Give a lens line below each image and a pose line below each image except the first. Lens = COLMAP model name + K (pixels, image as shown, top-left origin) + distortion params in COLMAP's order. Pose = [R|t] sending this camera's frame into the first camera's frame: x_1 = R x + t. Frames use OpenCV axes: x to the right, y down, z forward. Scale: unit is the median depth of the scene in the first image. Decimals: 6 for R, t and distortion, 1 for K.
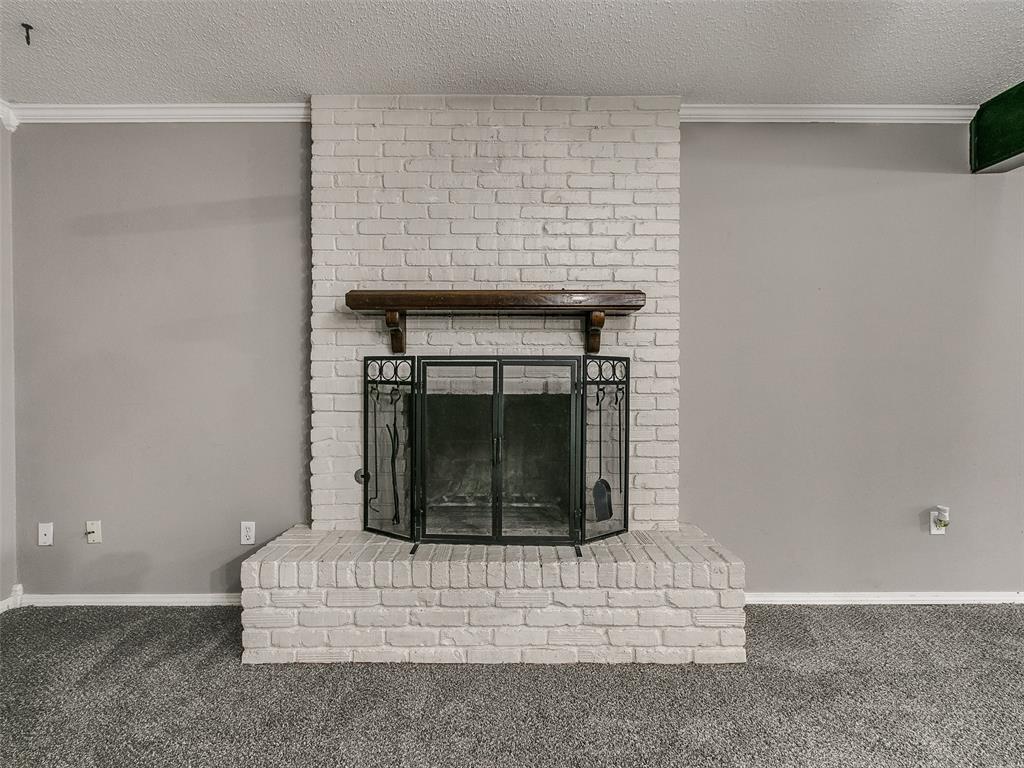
lens RADIAL K [[554.2, 0, 488.7], [0, 554.2, 378.6], [0, 0, 1]] dist [0.000151, 0.000034]
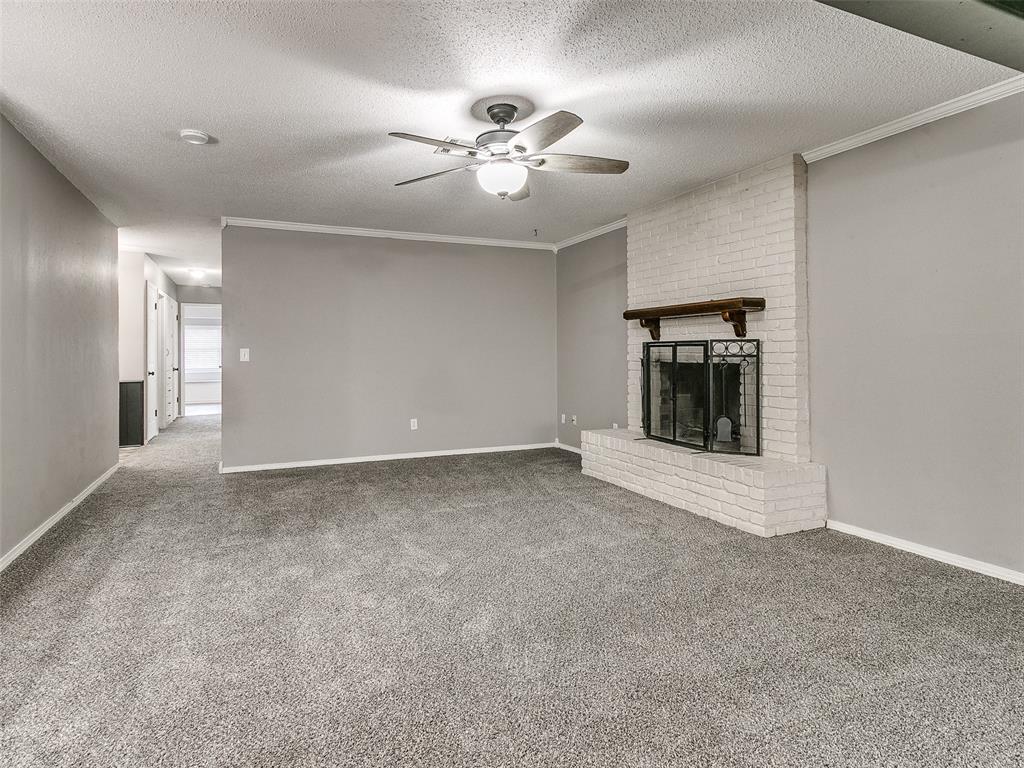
lens RADIAL K [[557.6, 0, 474.2], [0, 557.6, 349.7], [0, 0, 1]] dist [0.010244, 0.000490]
pose [[0.379158, -0.008872, -0.925290, 1.356124], [-0.001671, 0.999946, -0.010272, 0.006617], [0.925331, 0.005441, 0.379122, -0.284997]]
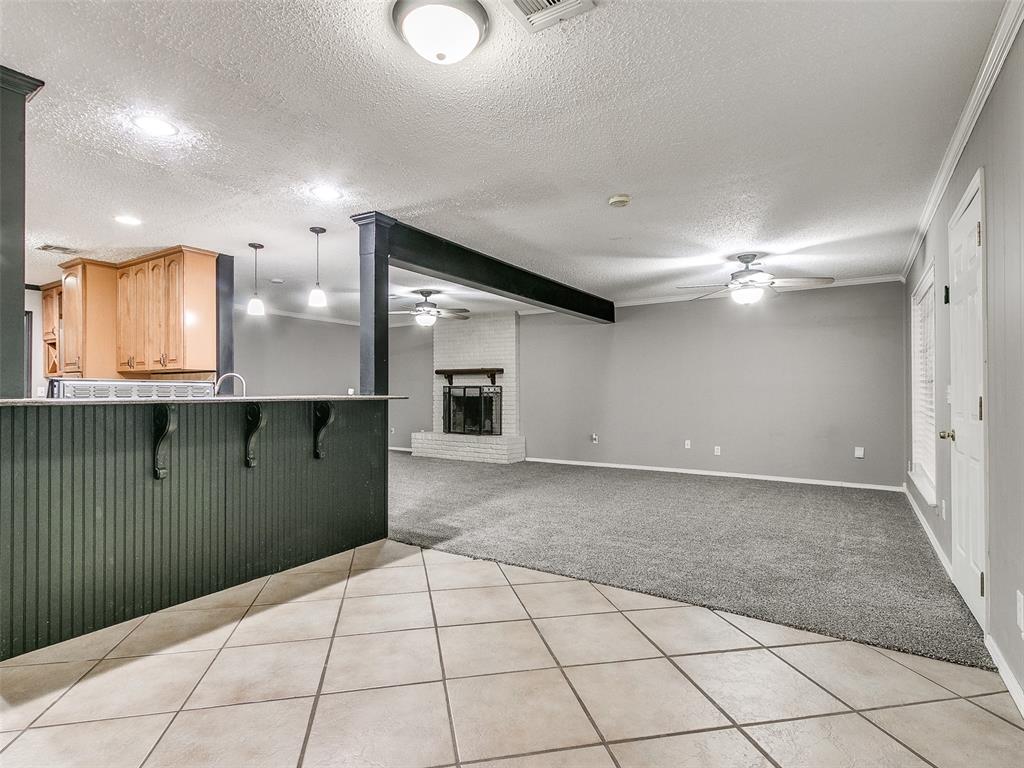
lens RADIAL K [[564.0, 0, 489.8], [0, 564.0, 389.7], [0, 0, 1]] dist [0.004448, 0.000803]
pose [[0.828023, -0.001588, -0.560692, 2.206466], [-0.005866, 0.999917, -0.011496, 0.028014], [0.560664, 0.012808, 0.827945, -2.019635]]
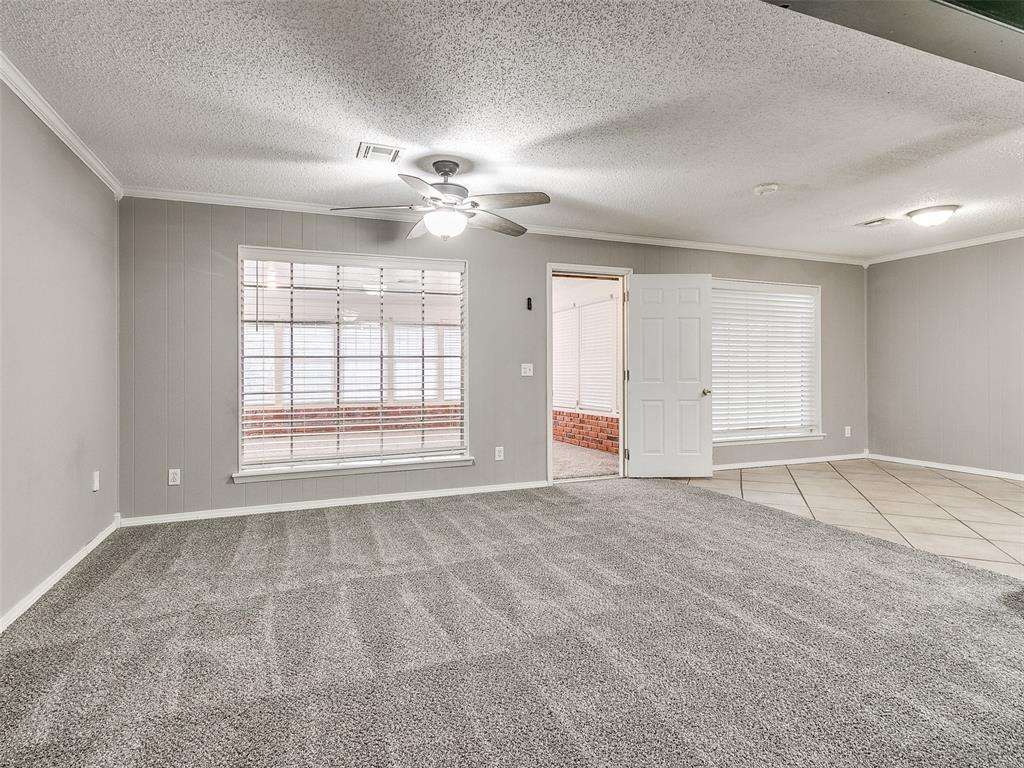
lens RADIAL K [[539.6, 0, 519.0], [0, 539.6, 367.6], [0, 0, 1]] dist [0.004020, 0.000391]
pose [[-0.363197, 0.001628, 0.931711, 0.512262], [0.014295, 0.999891, 0.003825, 0.000388], [-0.931603, 0.014708, -0.363180, 0.581961]]
